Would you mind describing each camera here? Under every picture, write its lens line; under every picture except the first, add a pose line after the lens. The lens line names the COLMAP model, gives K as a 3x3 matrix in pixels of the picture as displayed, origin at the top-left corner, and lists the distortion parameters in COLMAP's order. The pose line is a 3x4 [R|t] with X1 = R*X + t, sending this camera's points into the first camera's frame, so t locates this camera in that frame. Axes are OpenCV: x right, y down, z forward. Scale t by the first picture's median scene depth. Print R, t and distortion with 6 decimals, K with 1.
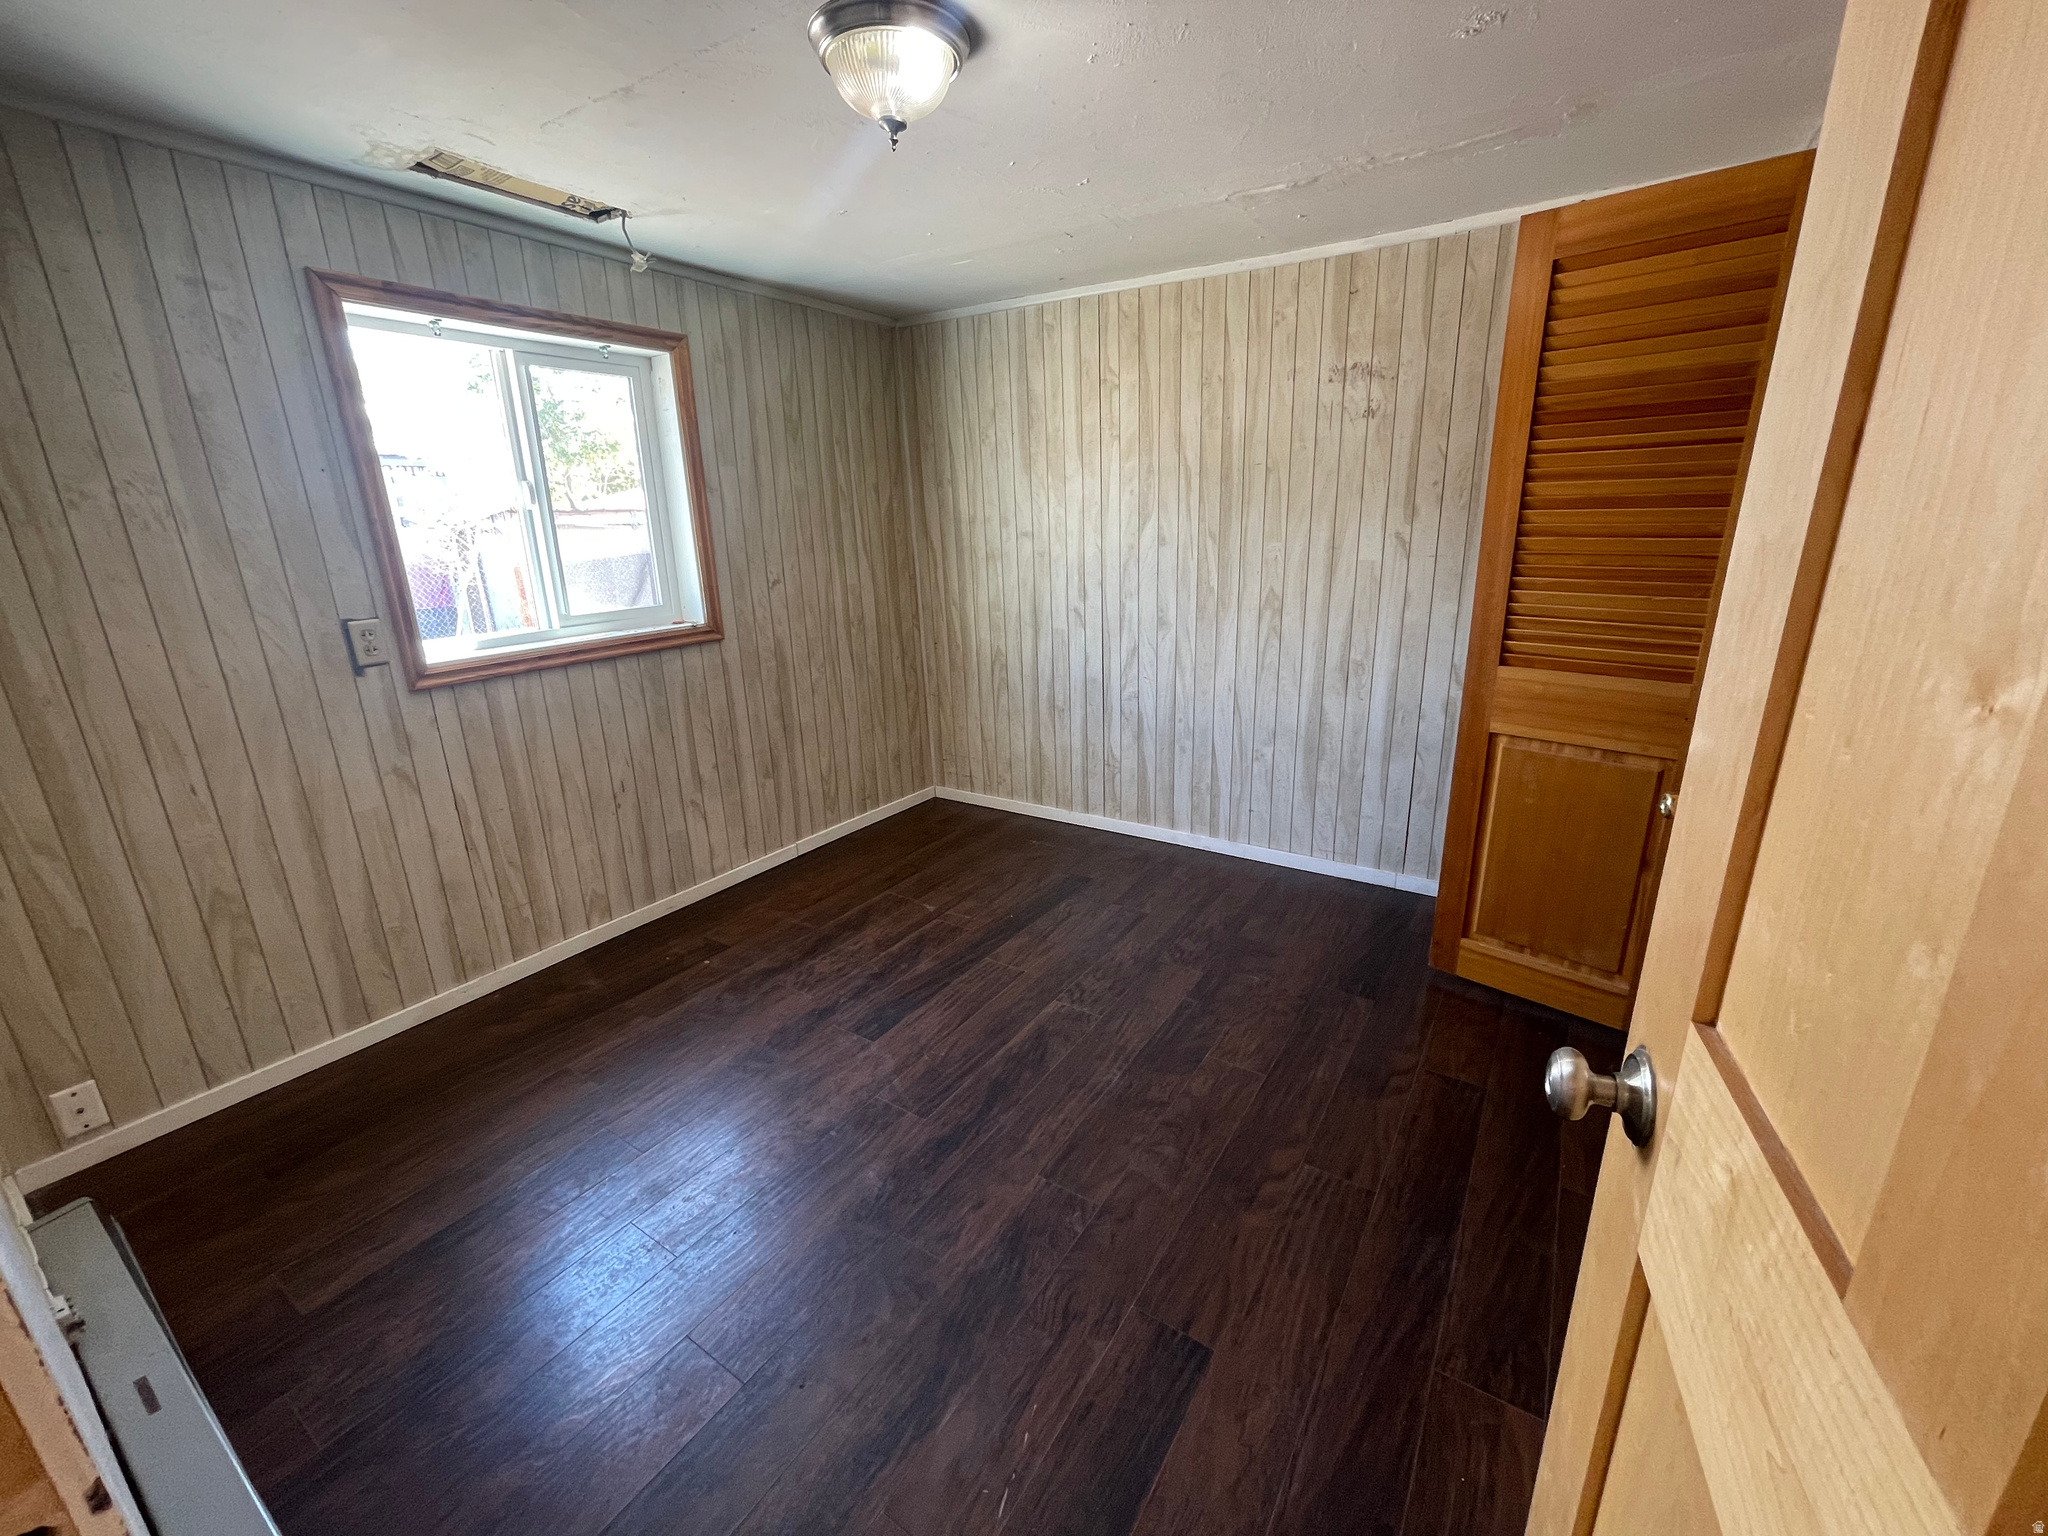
lens RADIAL K [[830.8, 0, 1021.8], [0, 830.8, 754.1], [0, 0, 1]] dist [-0.001685, -0.000151]
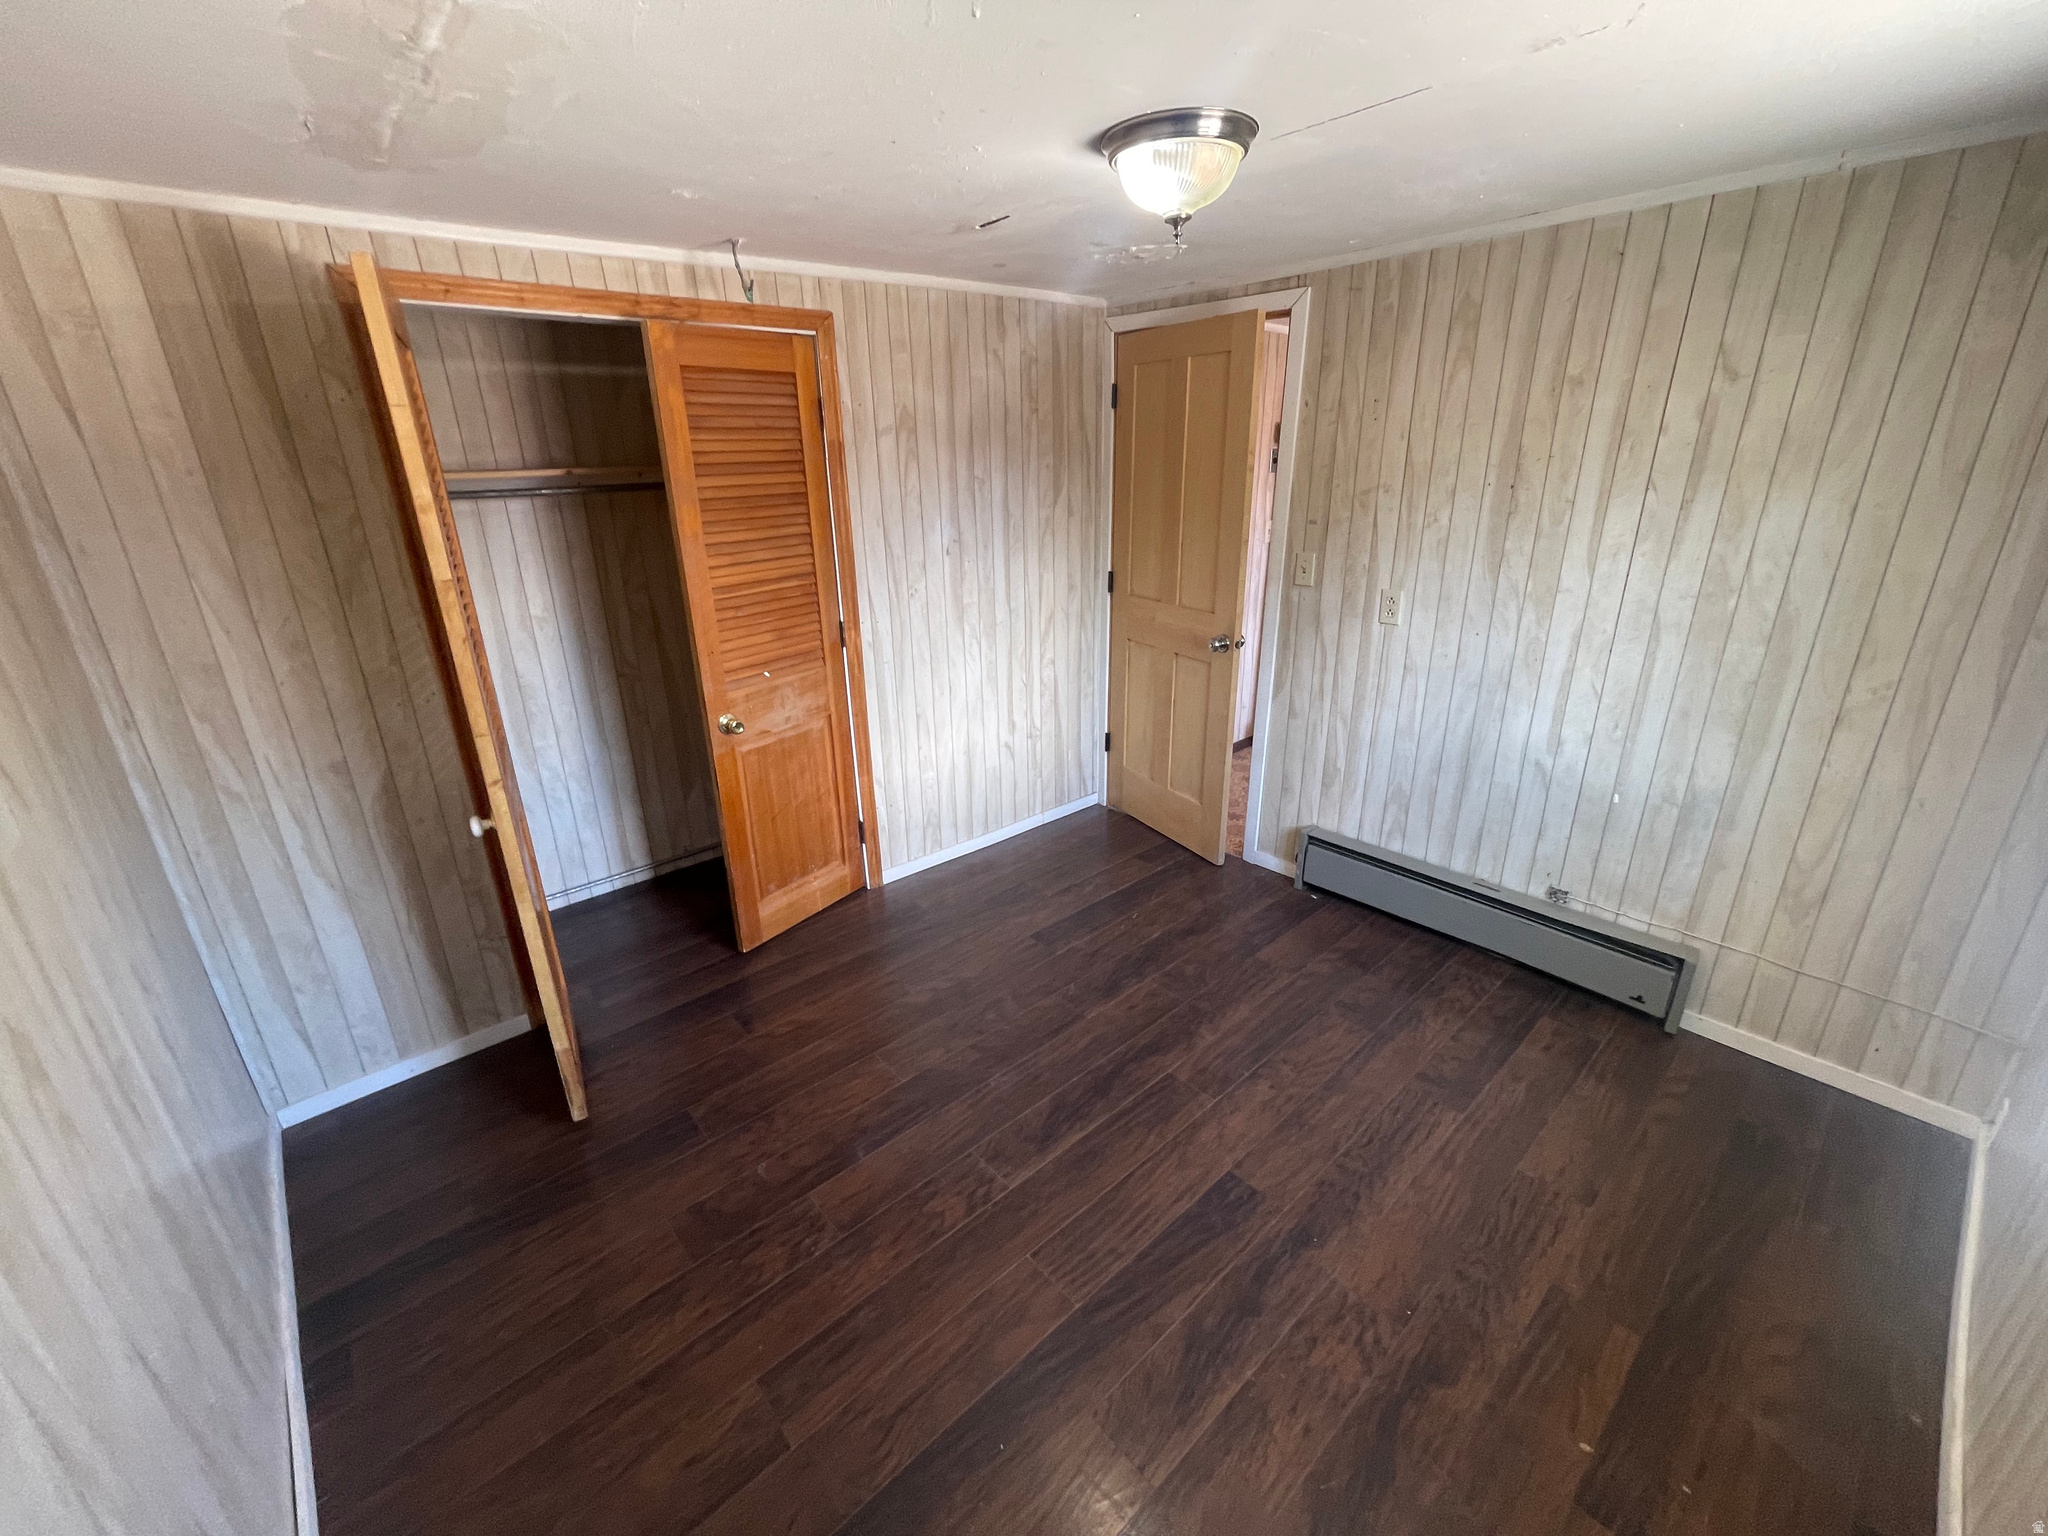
lens RADIAL K [[830.8, 0, 1021.8], [0, 830.8, 754.1], [0, 0, 1]] dist [-0.001685, -0.000151]
pose [[-0.963643, -0.036531, 0.264683, -0.188099], [0.127170, 0.808508, 0.574581, -0.565247], [-0.234988, 0.587351, -0.774467, 1.514226]]
